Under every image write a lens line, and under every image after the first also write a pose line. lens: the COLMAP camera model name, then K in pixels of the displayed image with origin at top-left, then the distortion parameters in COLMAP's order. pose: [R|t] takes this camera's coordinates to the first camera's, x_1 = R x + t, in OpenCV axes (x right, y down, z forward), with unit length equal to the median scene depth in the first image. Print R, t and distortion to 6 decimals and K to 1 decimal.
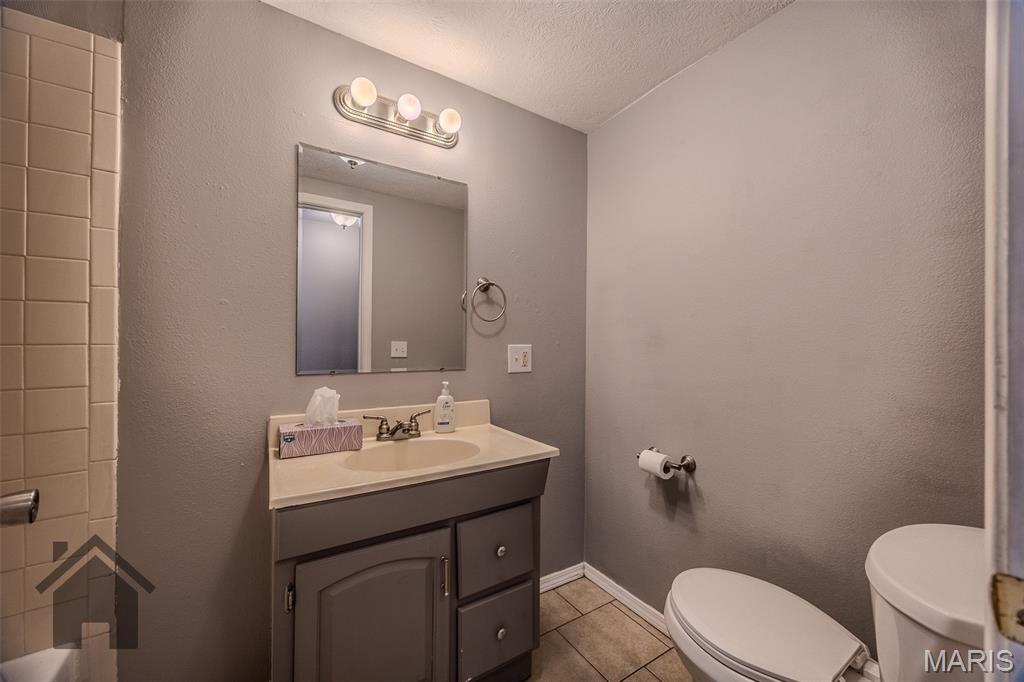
lens RADIAL K [[391.0, 0, 514.1], [0, 391.0, 343.9], [0, 0, 1]] dist [-0.005007, 0.000109]
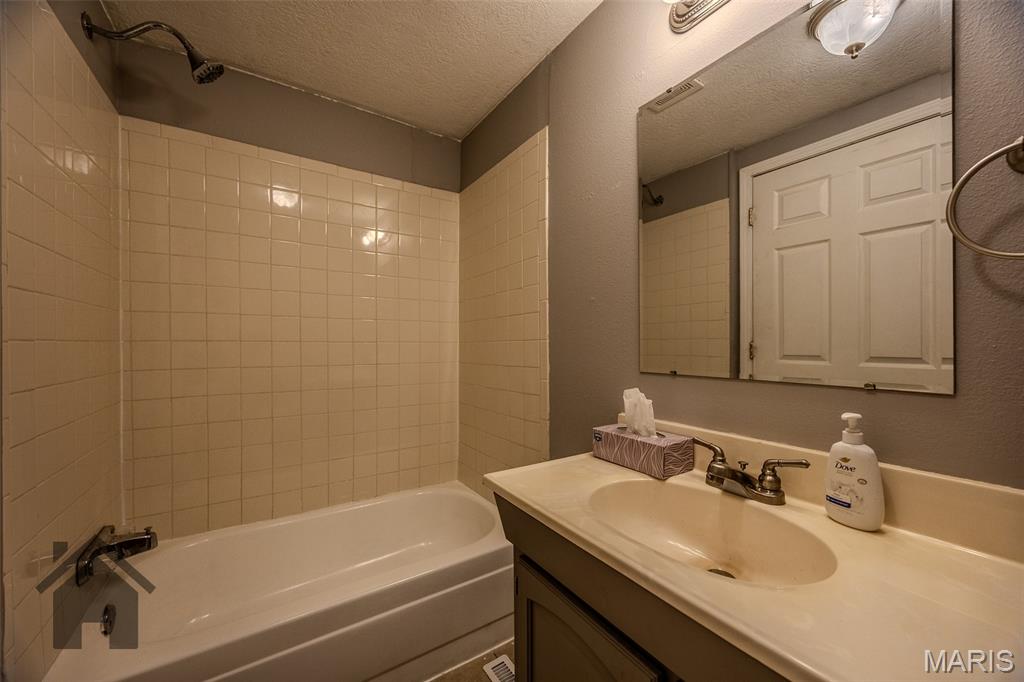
lens RADIAL K [[391.0, 0, 514.6], [0, 391.0, 341.2], [0, 0, 1]] dist [-0.005007, 0.000109]
pose [[0.018779, -0.008848, -0.999785, 0.329060], [0.000951, 0.999961, -0.008832, 0.016647], [0.999823, -0.000785, 0.018786, 0.703215]]
